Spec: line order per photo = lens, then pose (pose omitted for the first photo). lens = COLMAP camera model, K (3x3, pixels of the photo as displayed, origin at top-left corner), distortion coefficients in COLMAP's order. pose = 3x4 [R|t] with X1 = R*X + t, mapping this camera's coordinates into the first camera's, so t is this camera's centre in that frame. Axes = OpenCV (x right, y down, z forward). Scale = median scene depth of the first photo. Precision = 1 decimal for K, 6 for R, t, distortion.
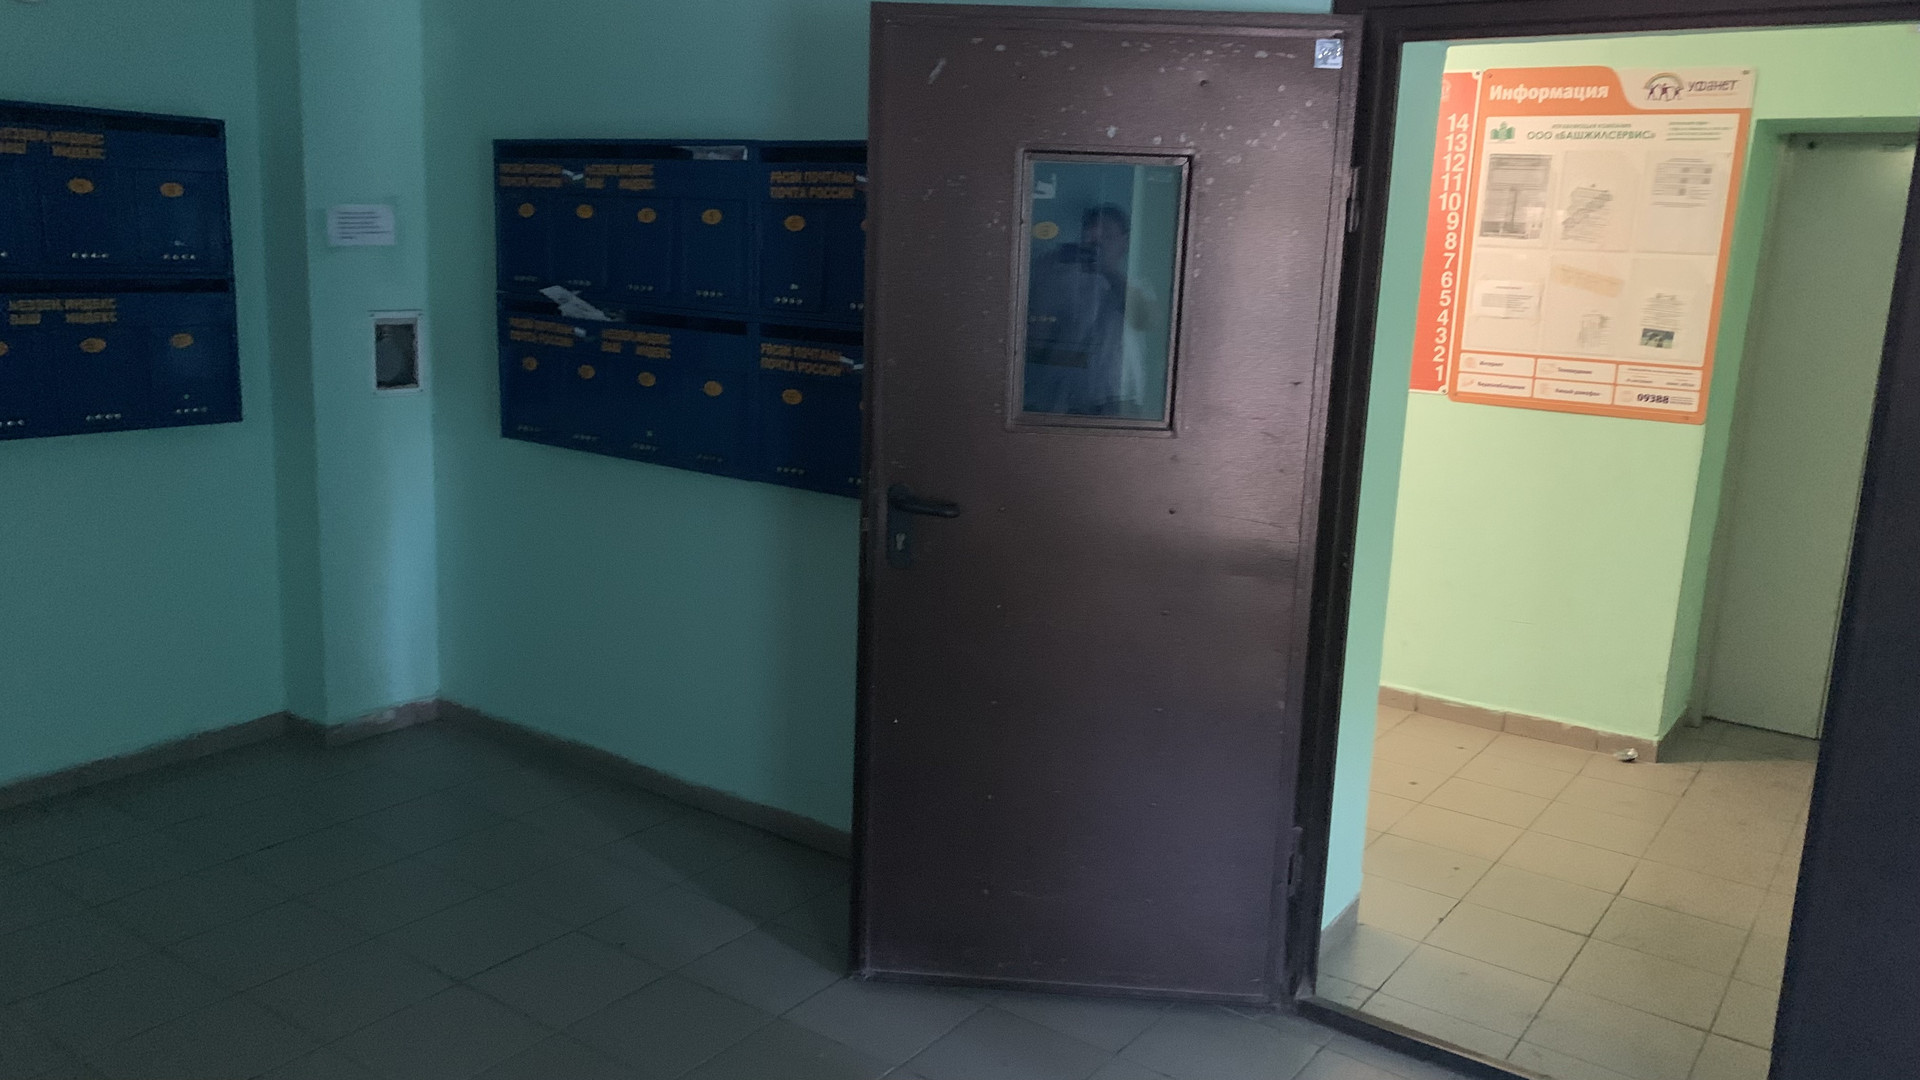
lens RADIAL K [[1503.1, 0, 968.0], [0, 1503.1, 520.5], [0, 0, 1]] dist [0.019924, 0.012472]
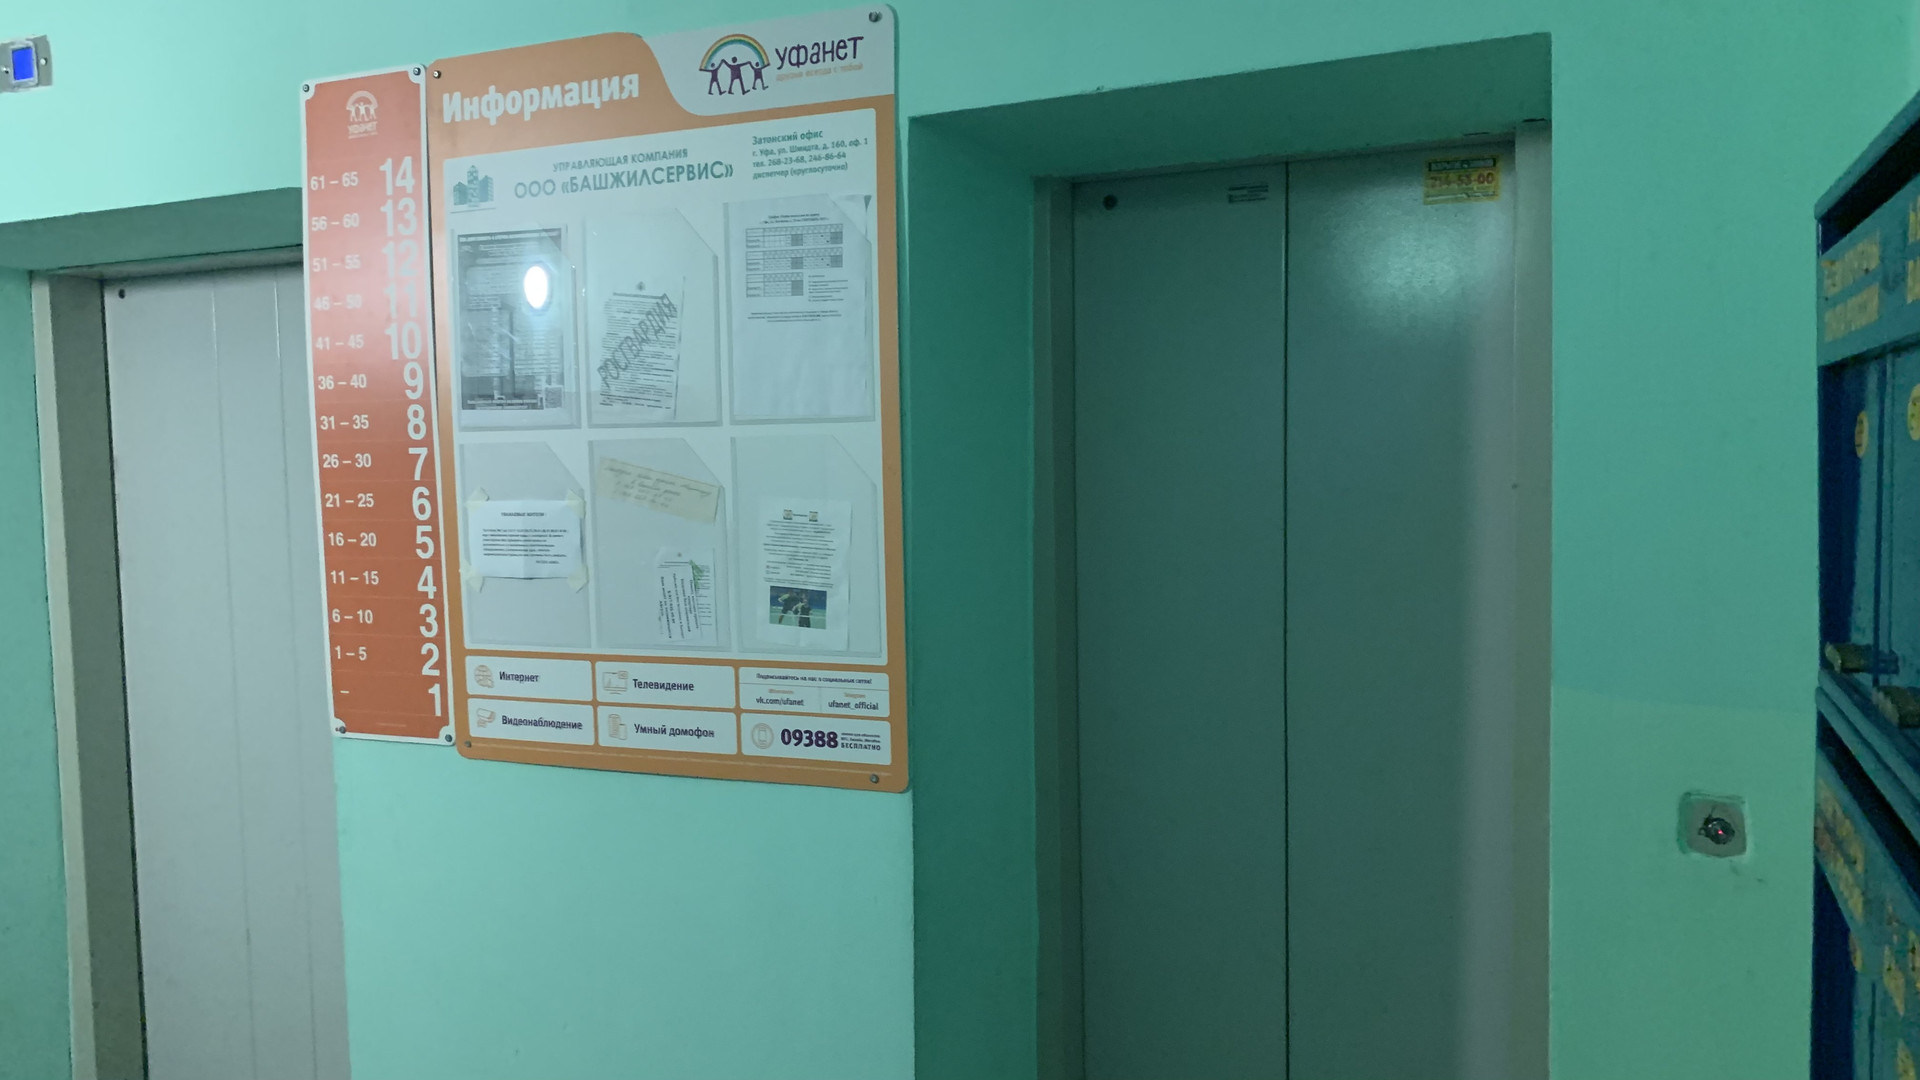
lens RADIAL K [[1503.1, 0, 957.3], [0, 1503.1, 554.0], [0, 0, 1]] dist [0.019924, 0.012472]
pose [[0.979858, -0.076205, 0.184583, 0.412216], [0.096637, 0.989835, -0.104343, -0.082981], [-0.174756, 0.120079, 0.977262, 0.538407]]
